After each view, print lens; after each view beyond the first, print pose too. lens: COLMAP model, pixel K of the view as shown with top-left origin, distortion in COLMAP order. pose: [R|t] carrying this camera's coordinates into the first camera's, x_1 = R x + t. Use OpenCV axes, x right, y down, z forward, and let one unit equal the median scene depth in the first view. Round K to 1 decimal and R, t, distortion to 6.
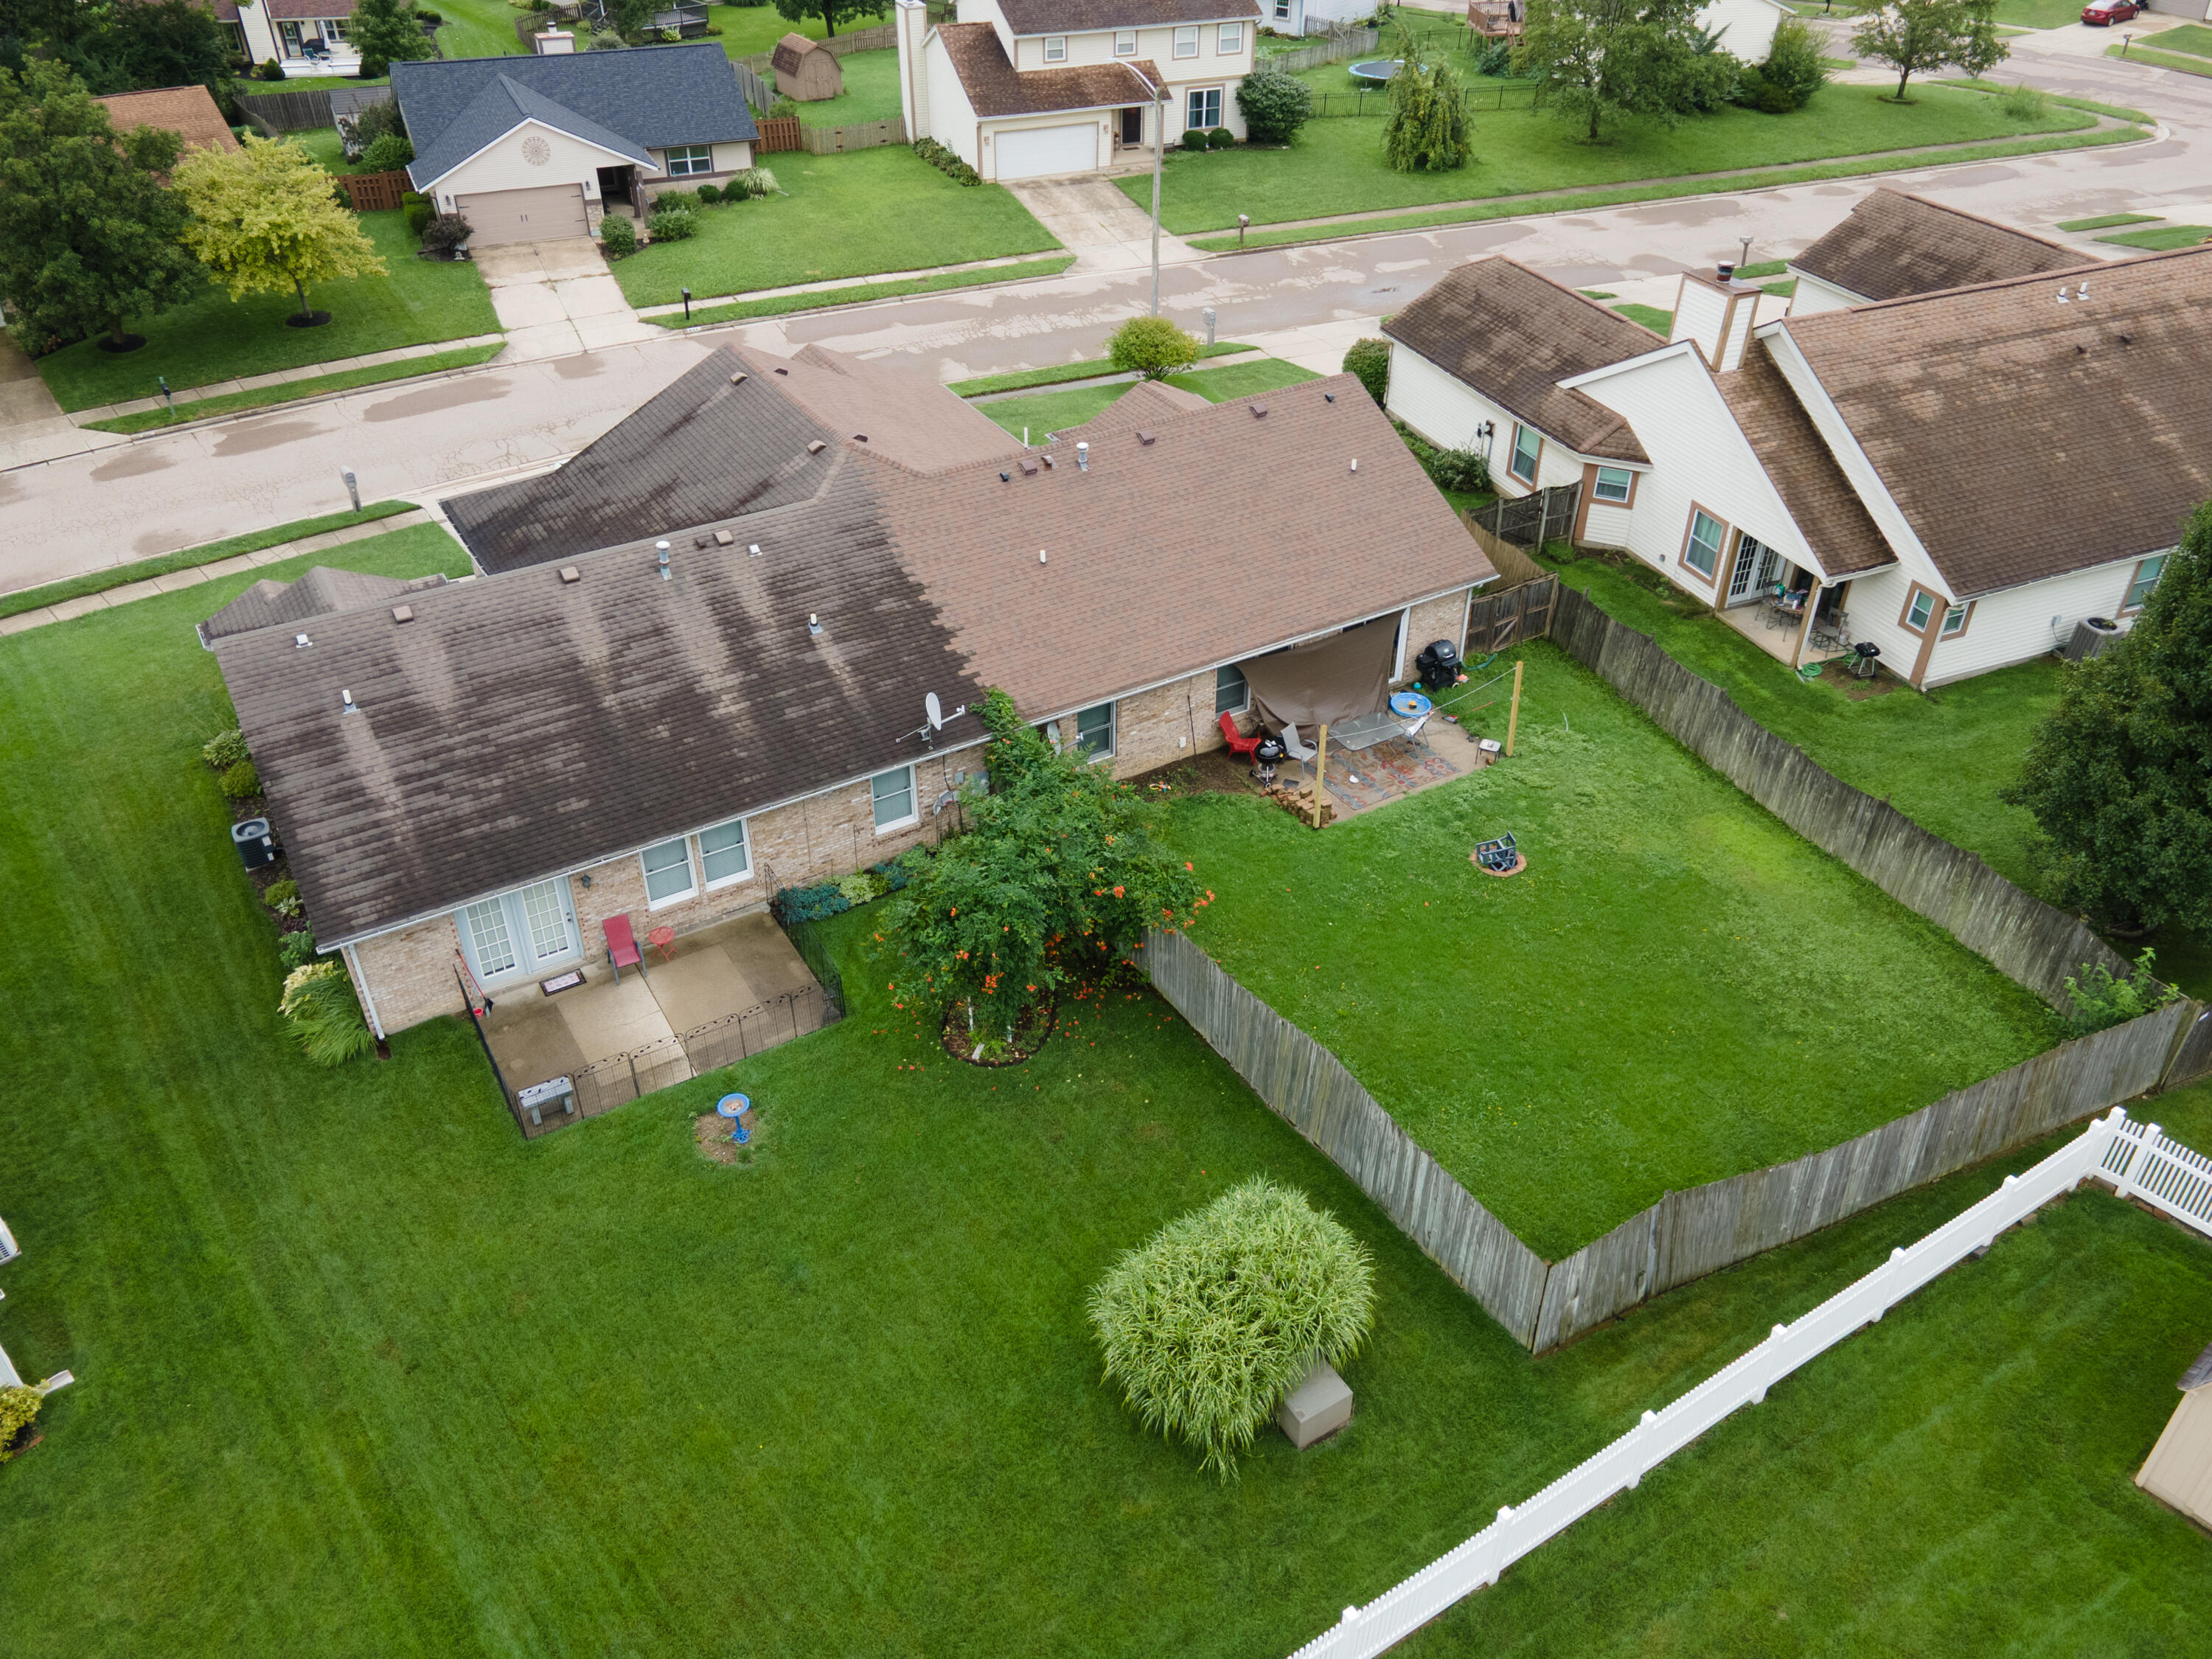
lens RADIAL K [[1634.2, 0, 1106.0], [0, 1634.2, 829.5], [0, 0, 1]] dist [0.027352, 0.004957]
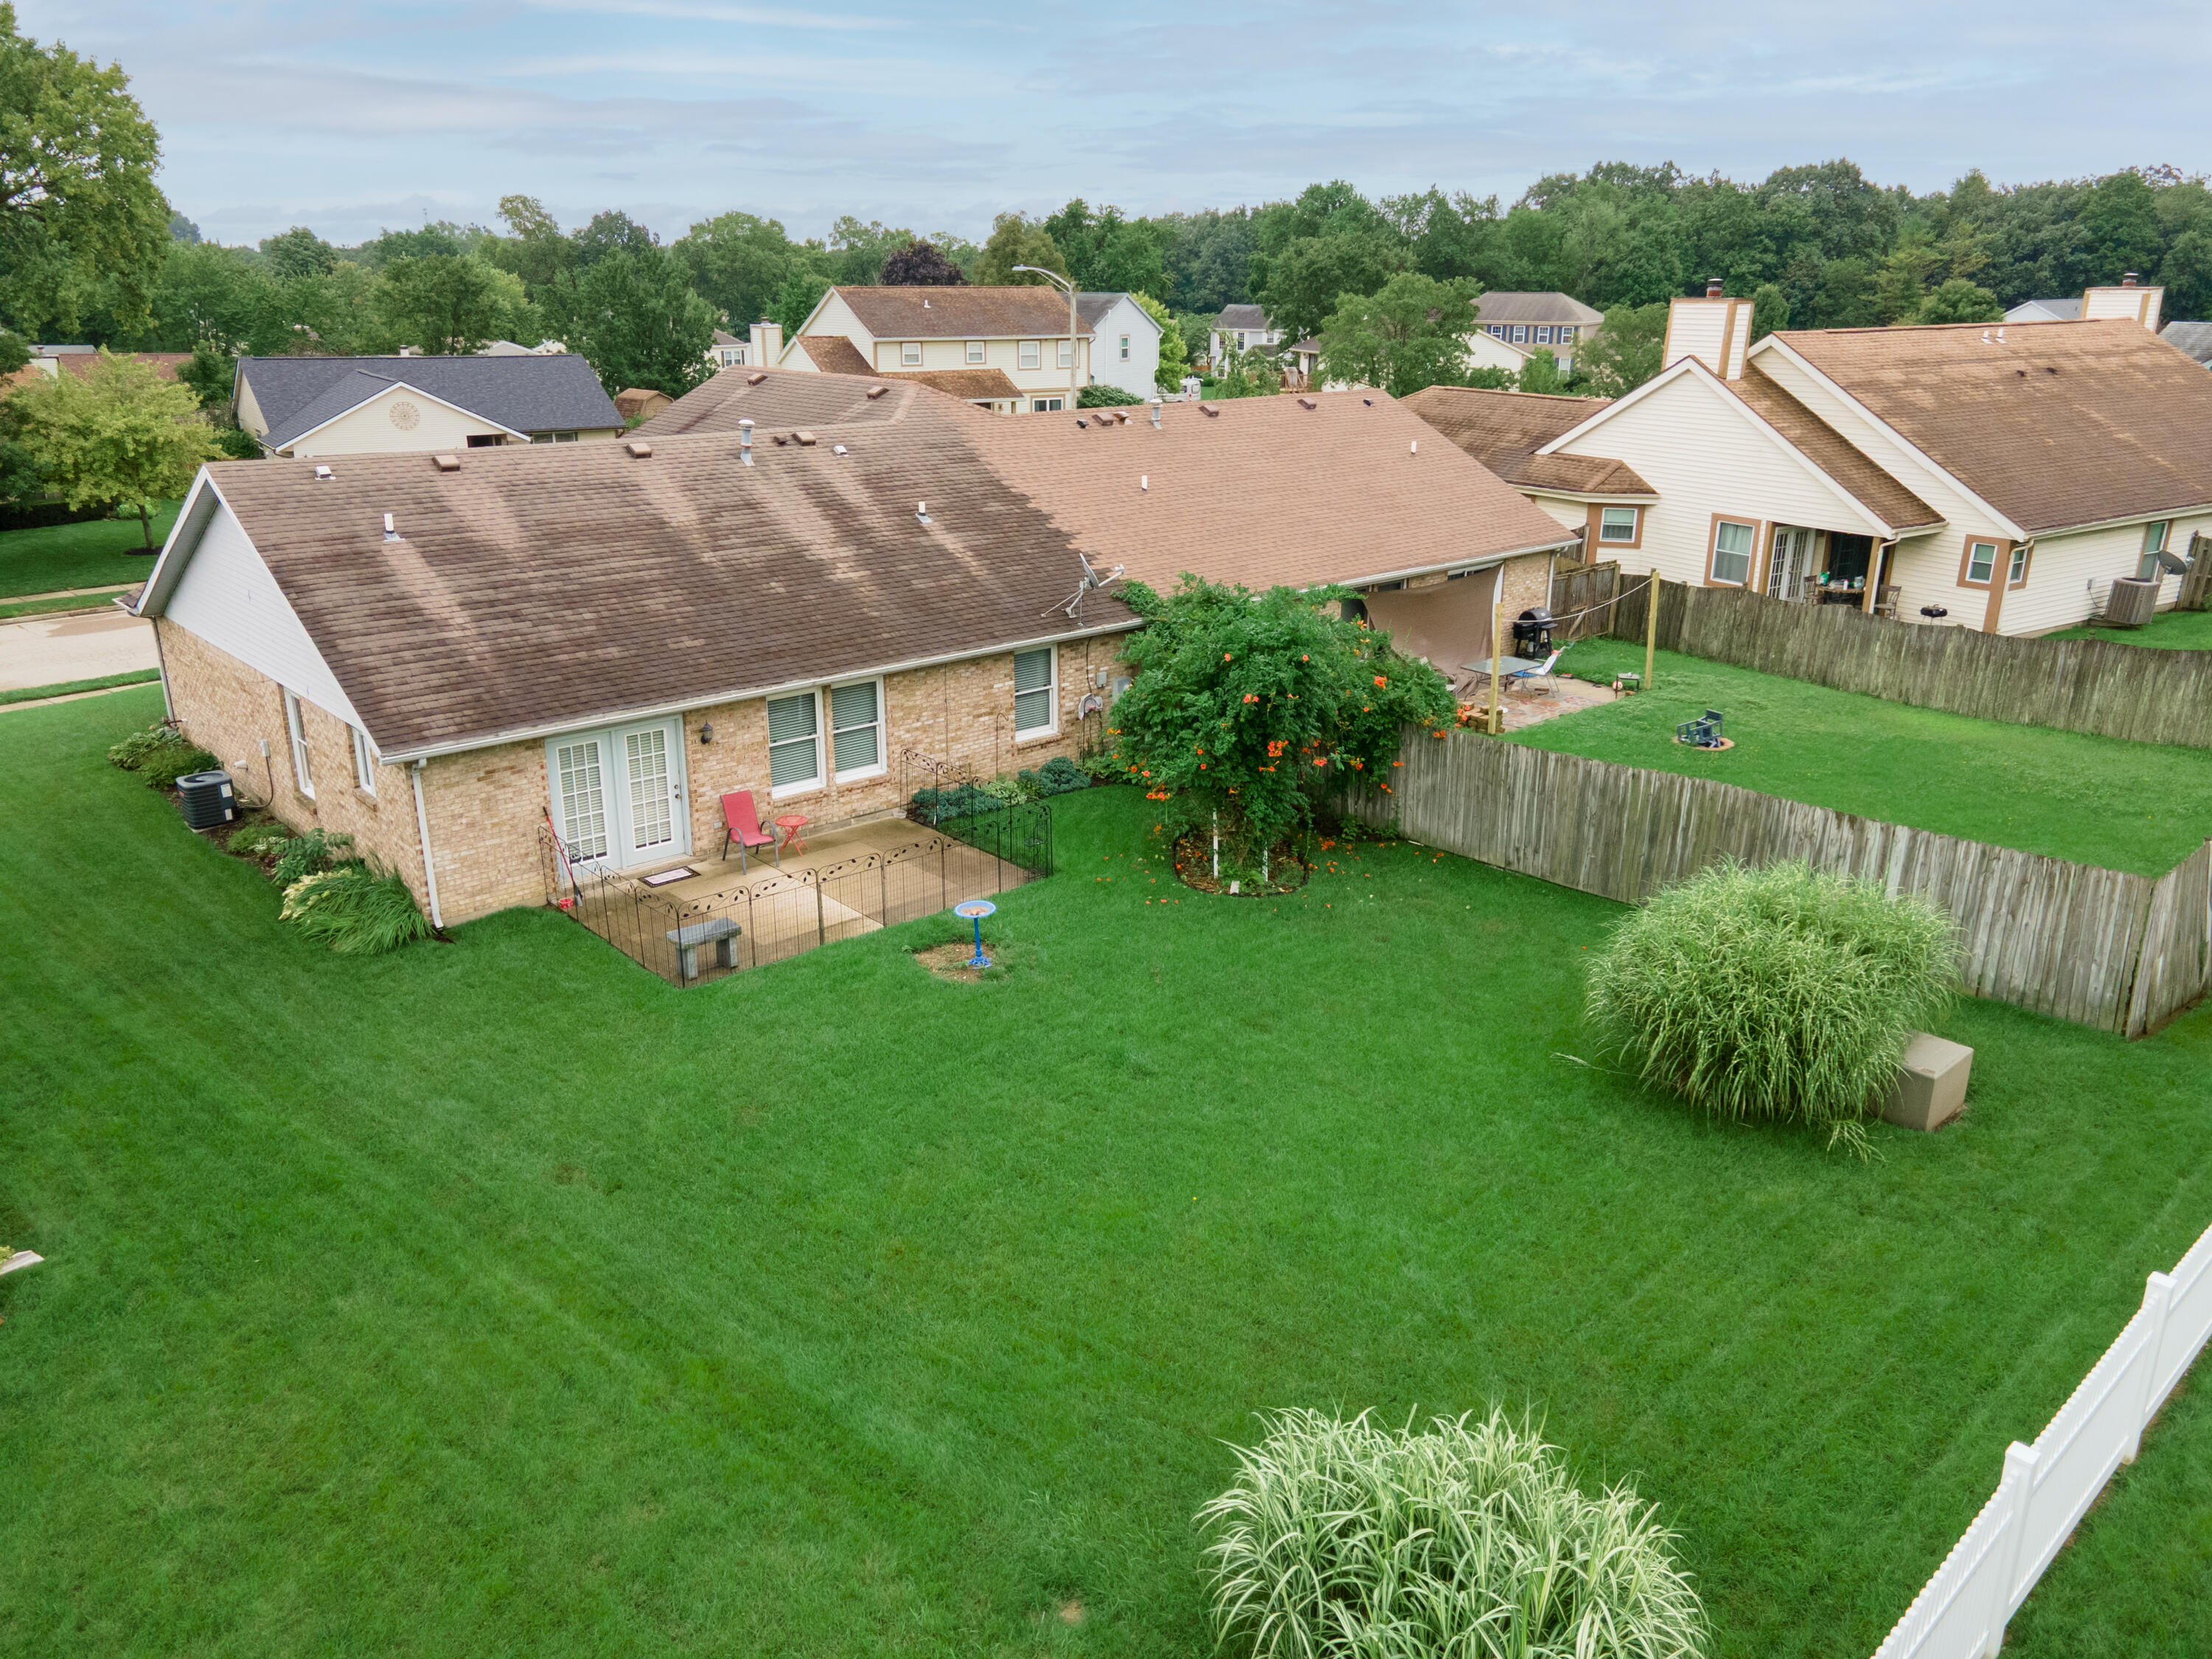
lens RADIAL K [[1594.2, 0, 1106.0], [0, 1594.2, 829.5], [0, 0, 1]] dist [0.038089, -0.003945]
pose [[0.983970, -0.062169, 0.167147, -0.244244], [0.107860, 0.953872, -0.280167, 0.291505], [-0.142019, 0.293705, 0.945287, 0.249002]]
